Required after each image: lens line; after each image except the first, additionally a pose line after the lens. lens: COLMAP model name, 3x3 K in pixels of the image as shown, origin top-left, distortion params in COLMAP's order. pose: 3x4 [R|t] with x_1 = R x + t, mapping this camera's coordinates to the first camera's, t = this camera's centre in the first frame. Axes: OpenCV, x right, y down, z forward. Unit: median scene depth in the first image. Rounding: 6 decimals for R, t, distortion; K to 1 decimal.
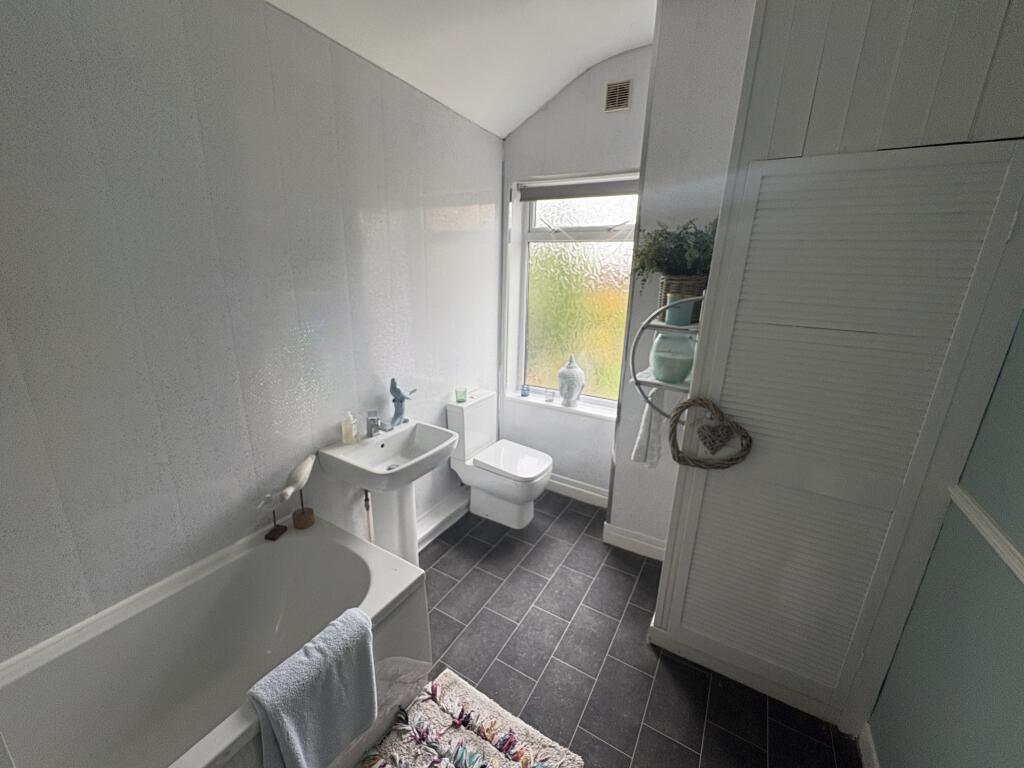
lens RADIAL K [[409.0, 0, 510.4], [0, 409.0, 384.7], [0, 0, 1]] dist [-0.002191, -0.000600]
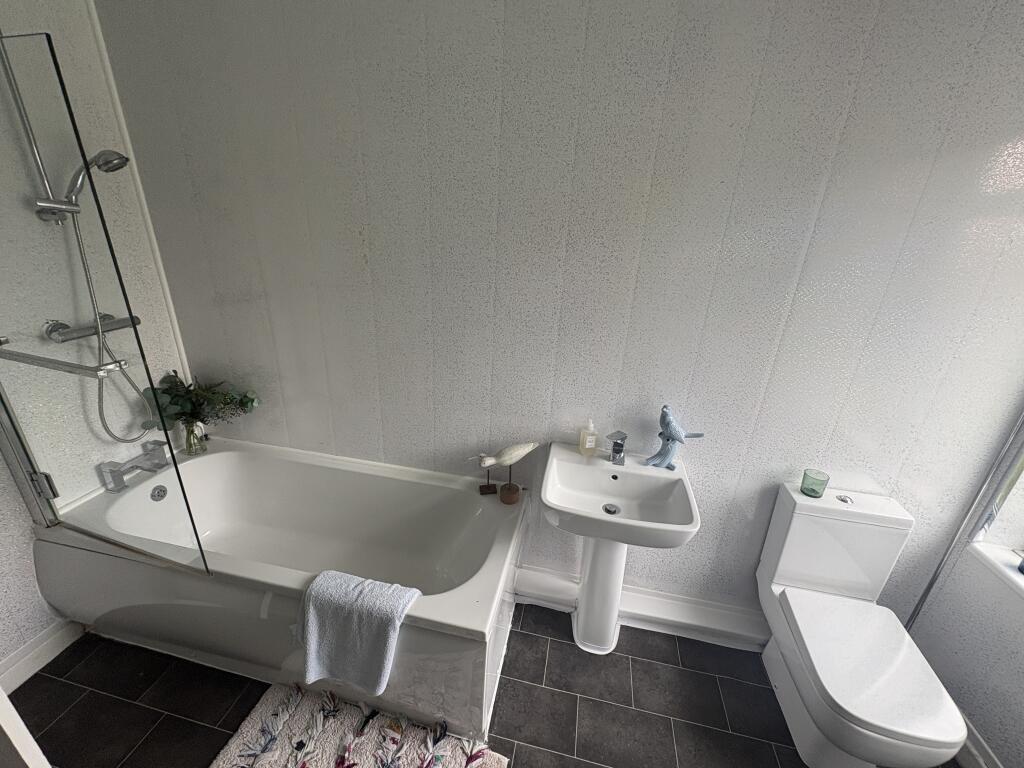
lens RADIAL K [[409.0, 0, 511.7], [0, 409.0, 380.4], [0, 0, 1]] dist [-0.002191, -0.000600]
pose [[0.327617, 0.329954, -0.885323, 0.277378], [-0.301225, 0.924616, 0.233129, -0.157876], [0.895506, 0.190305, 0.402310, 0.491401]]
